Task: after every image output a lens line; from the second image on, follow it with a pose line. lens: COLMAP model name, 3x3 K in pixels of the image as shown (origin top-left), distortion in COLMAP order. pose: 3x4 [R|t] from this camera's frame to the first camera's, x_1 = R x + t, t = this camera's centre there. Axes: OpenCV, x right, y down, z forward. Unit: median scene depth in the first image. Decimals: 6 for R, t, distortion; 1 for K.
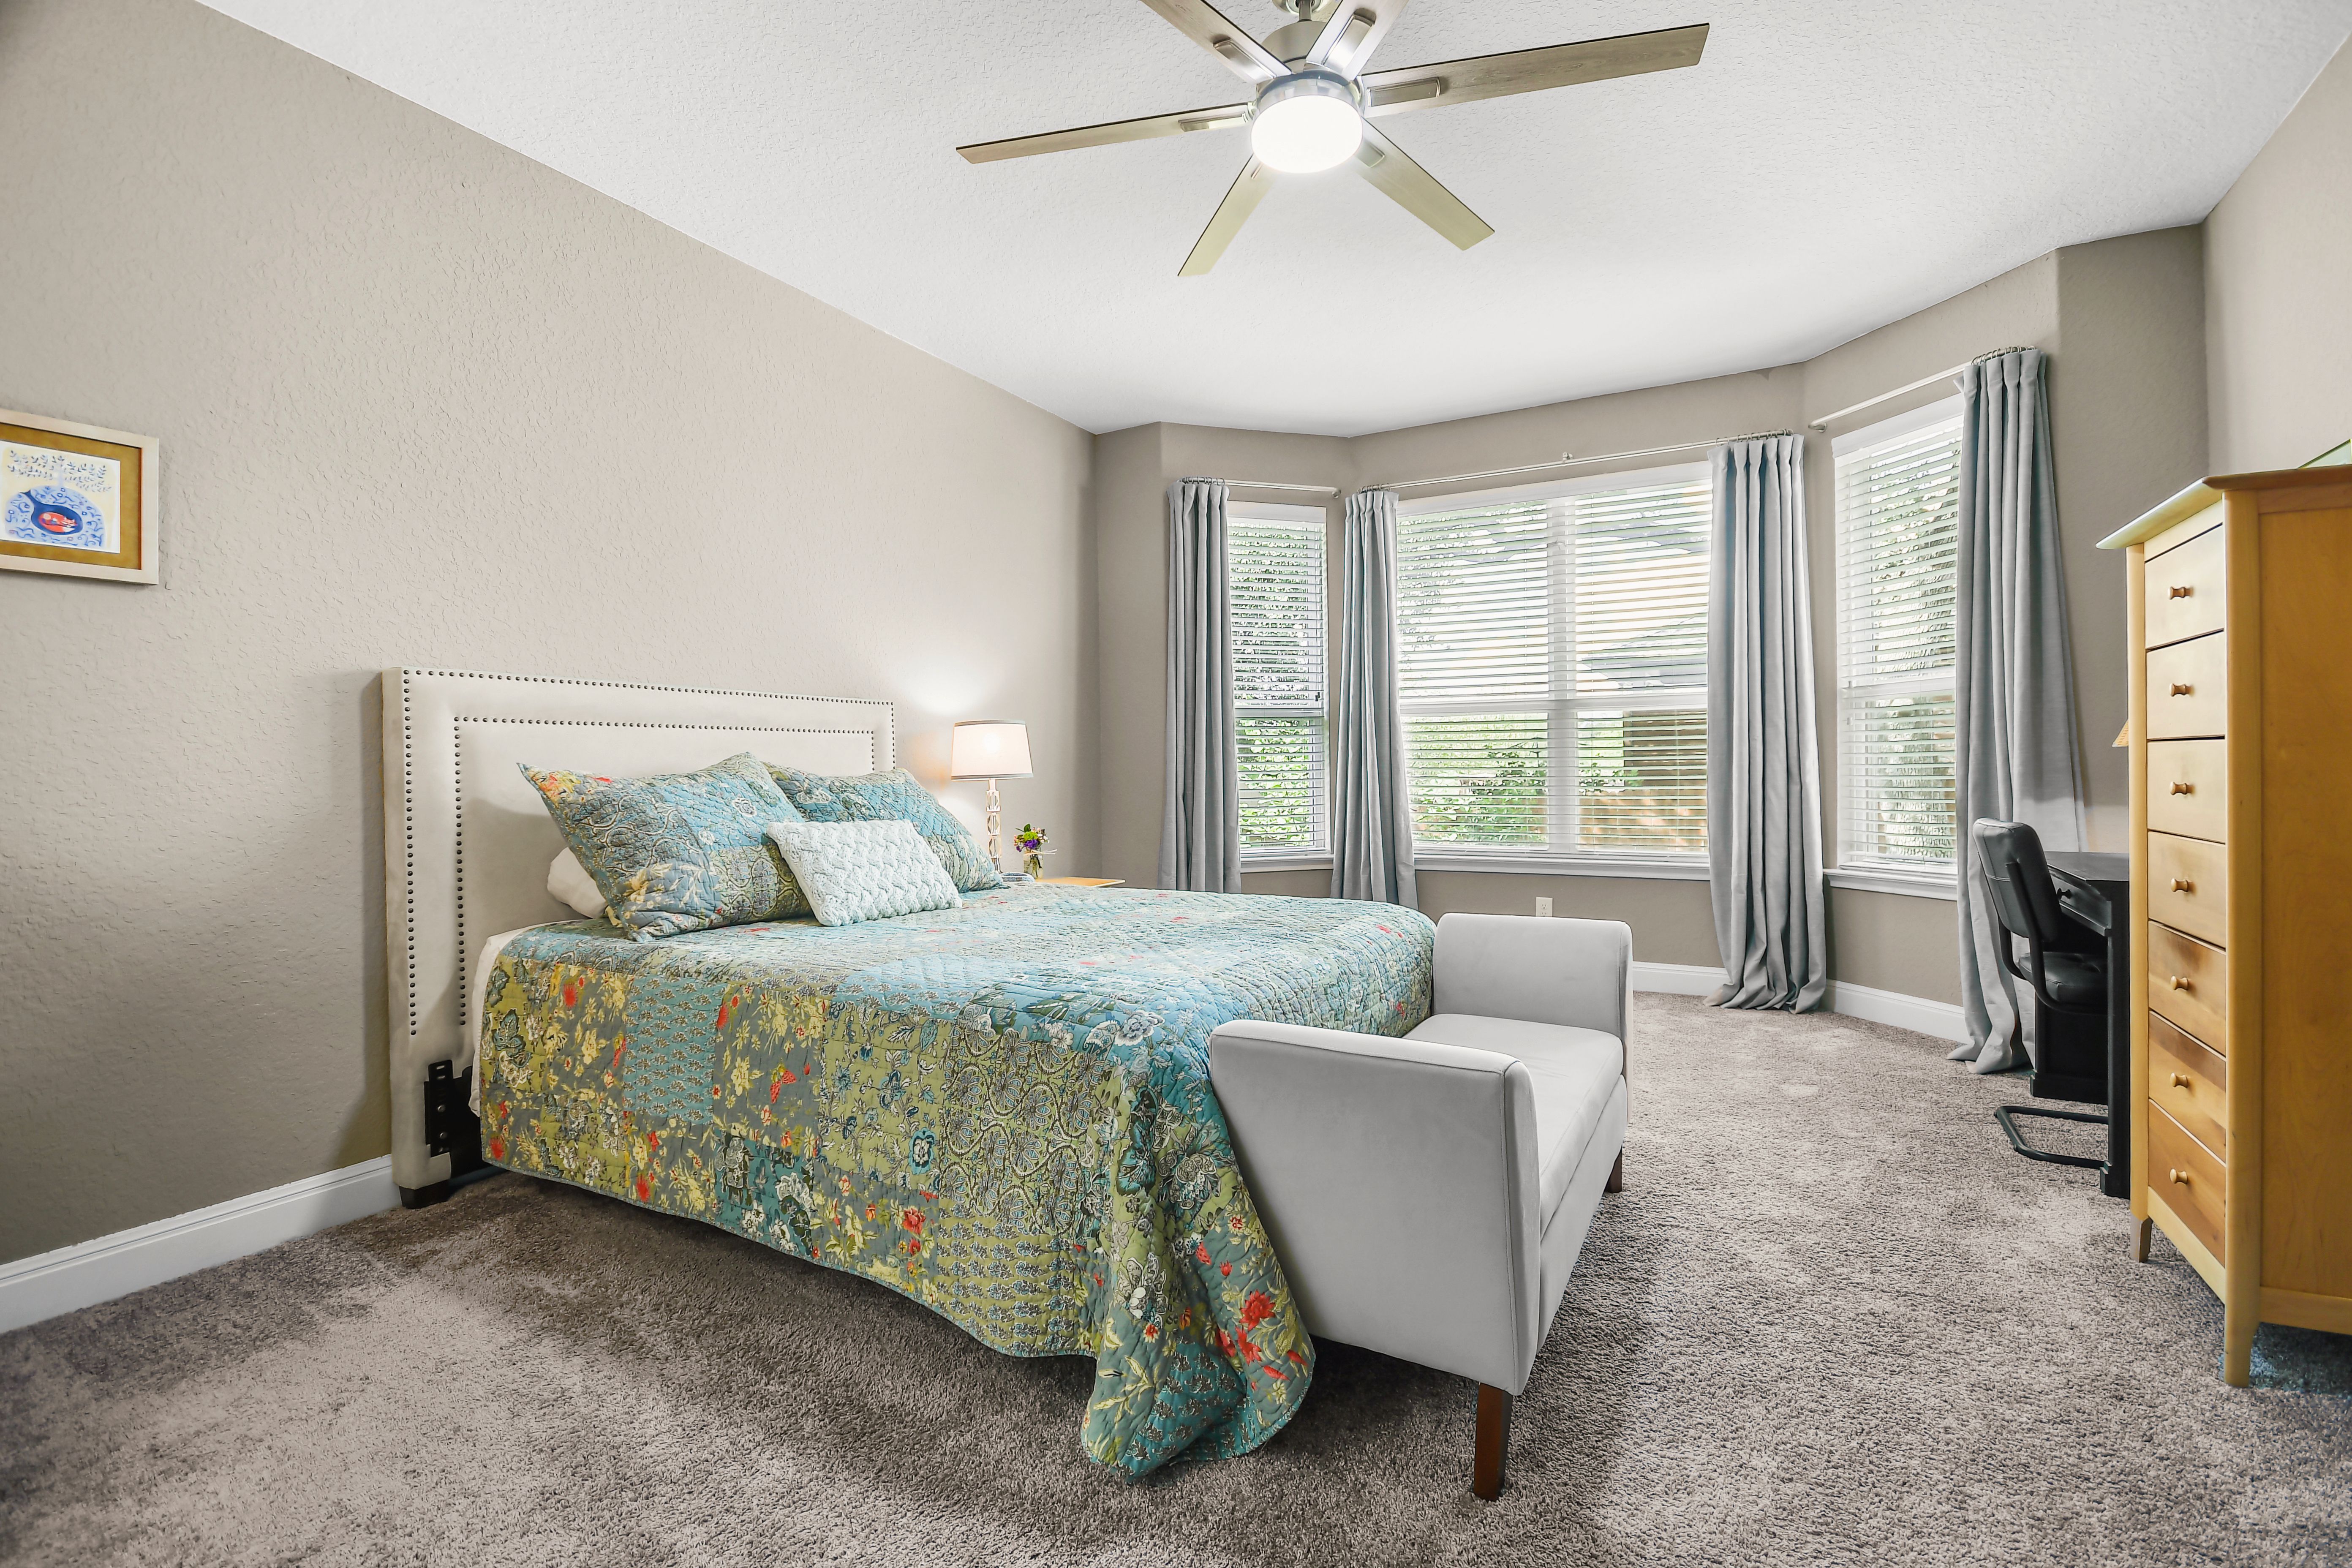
lens RADIAL K [[1033.8, 0, 1176.0], [0, 1033.8, 784.0], [0, 0, 1]] dist [0.001856, -0.008569]
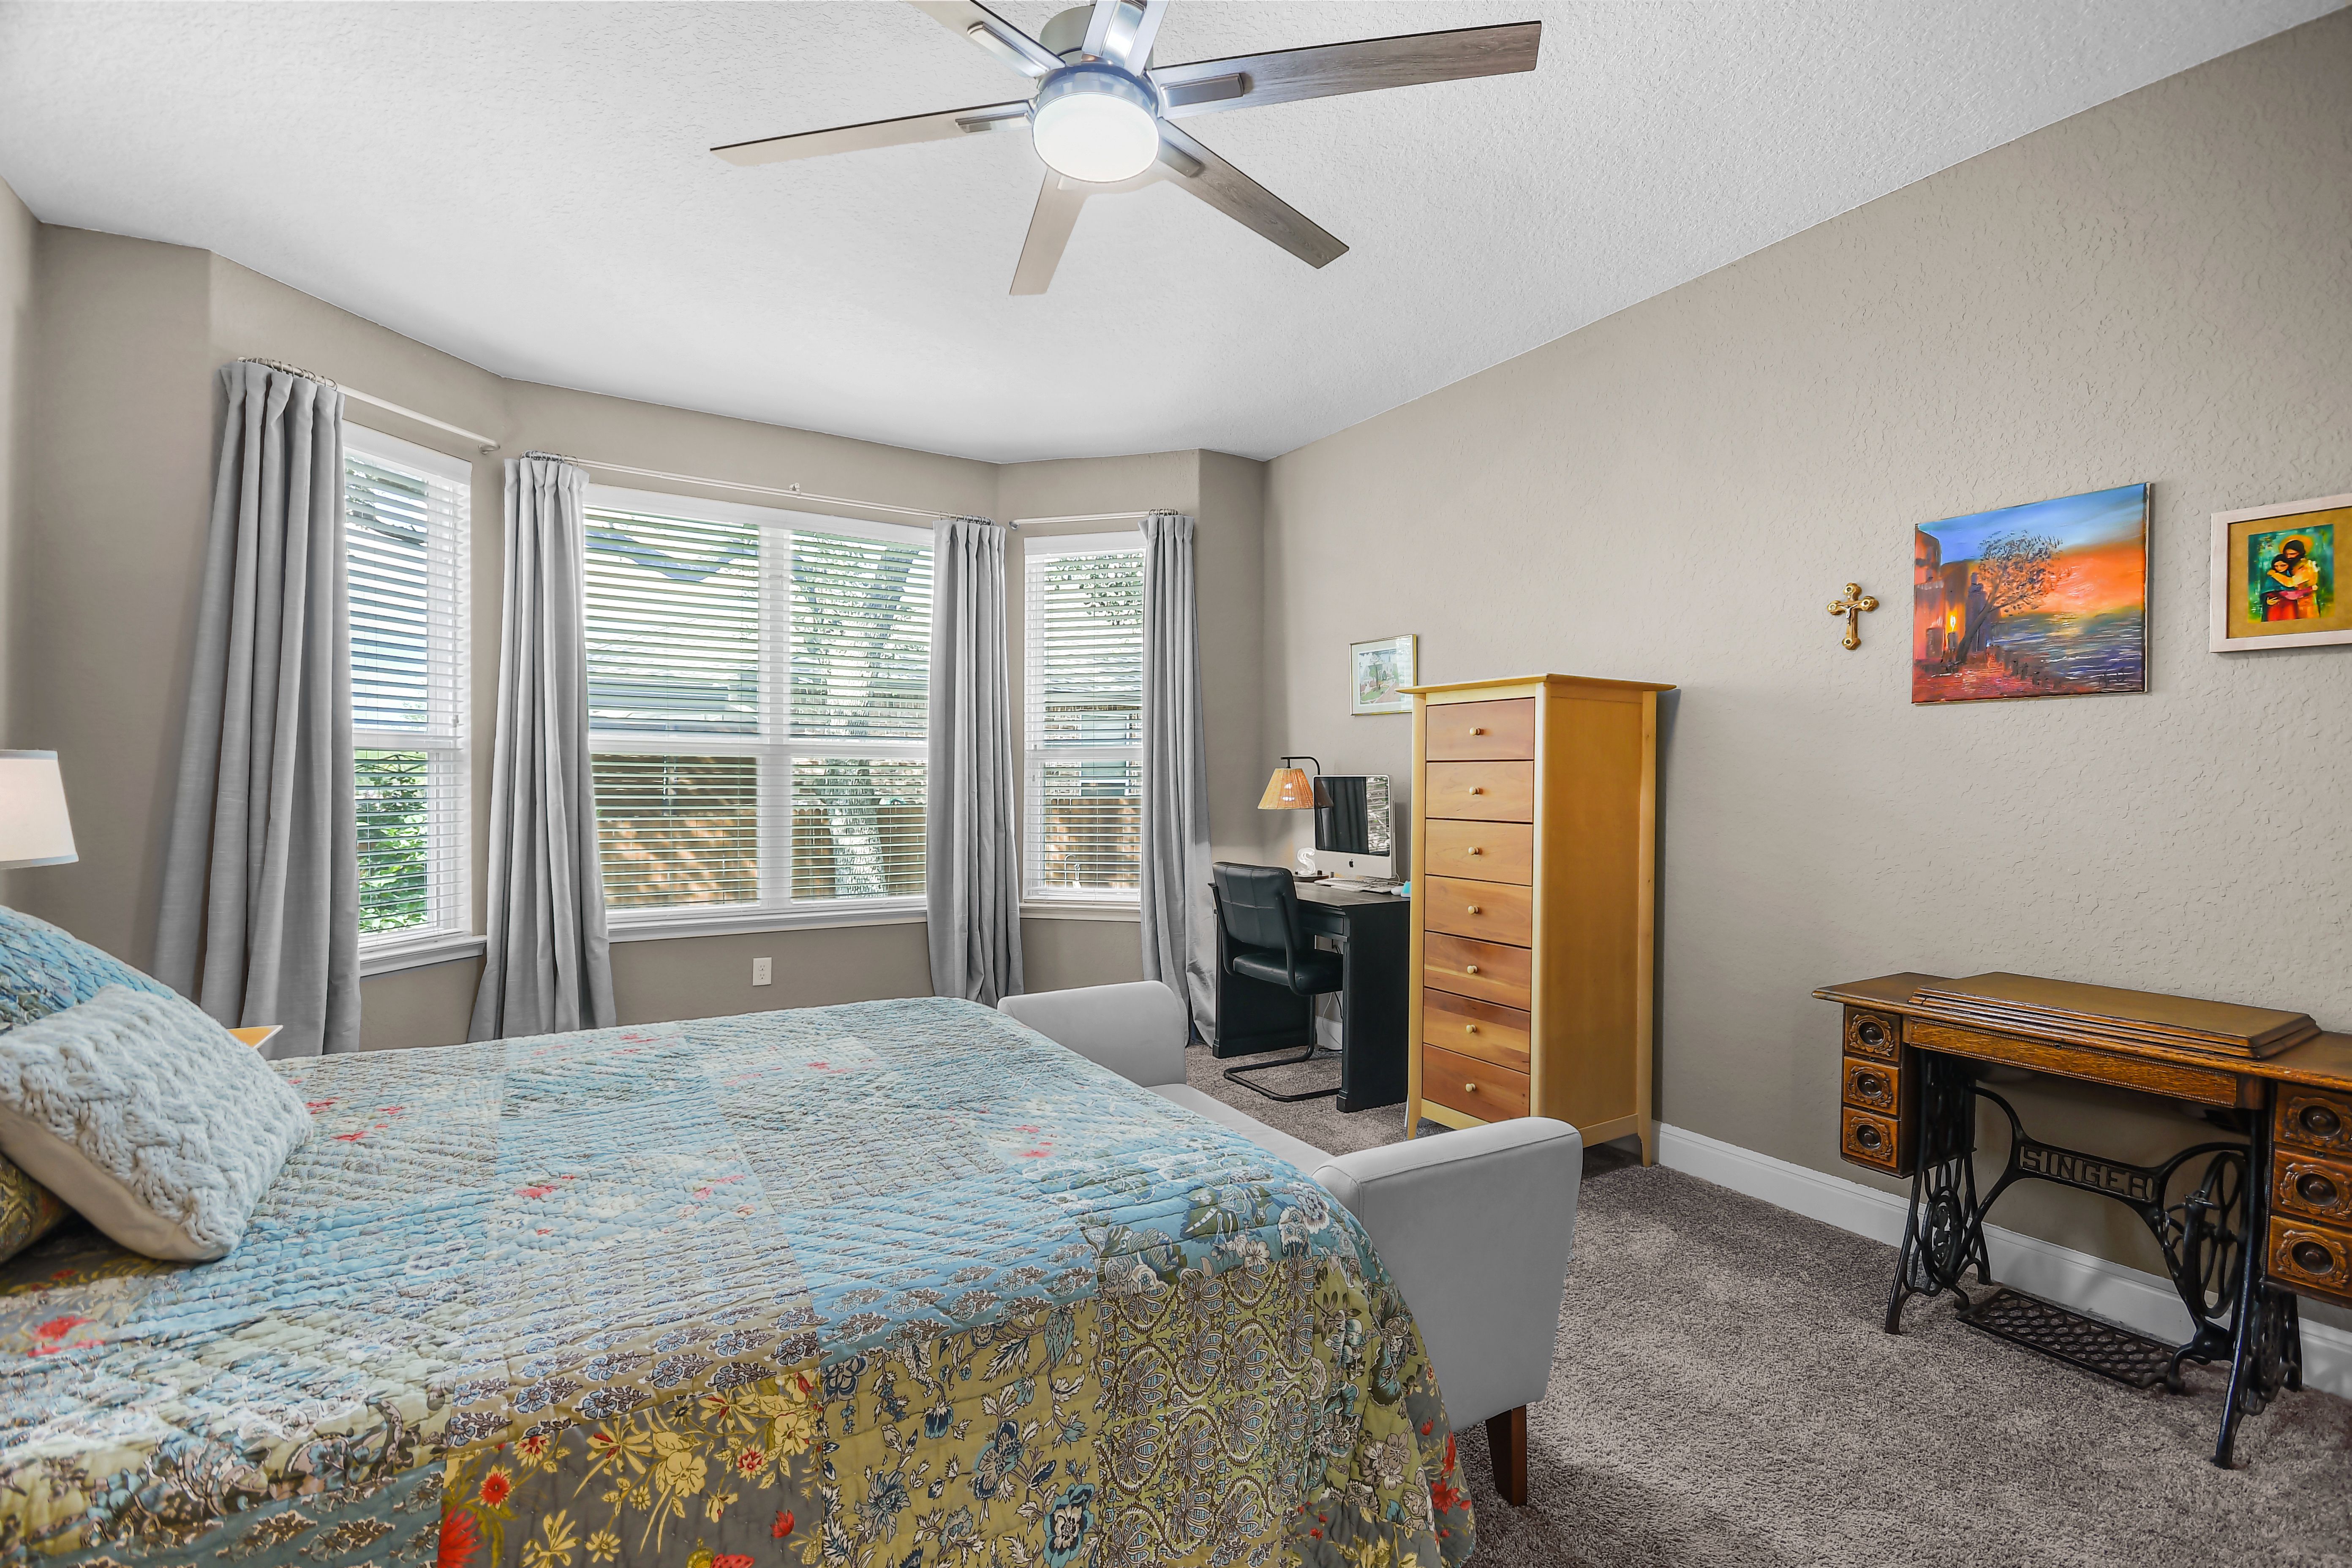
lens RADIAL K [[1050.8, 0, 1178.2], [0, 1050.8, 790.7], [0, 0, 1]] dist [0.003392, -0.006934]
pose [[0.493909, 0.005946, 0.869493, -0.513143], [0.004117, 0.999949, -0.009177, -0.055911], [-0.869504, 0.008113, 0.493859, 0.416426]]
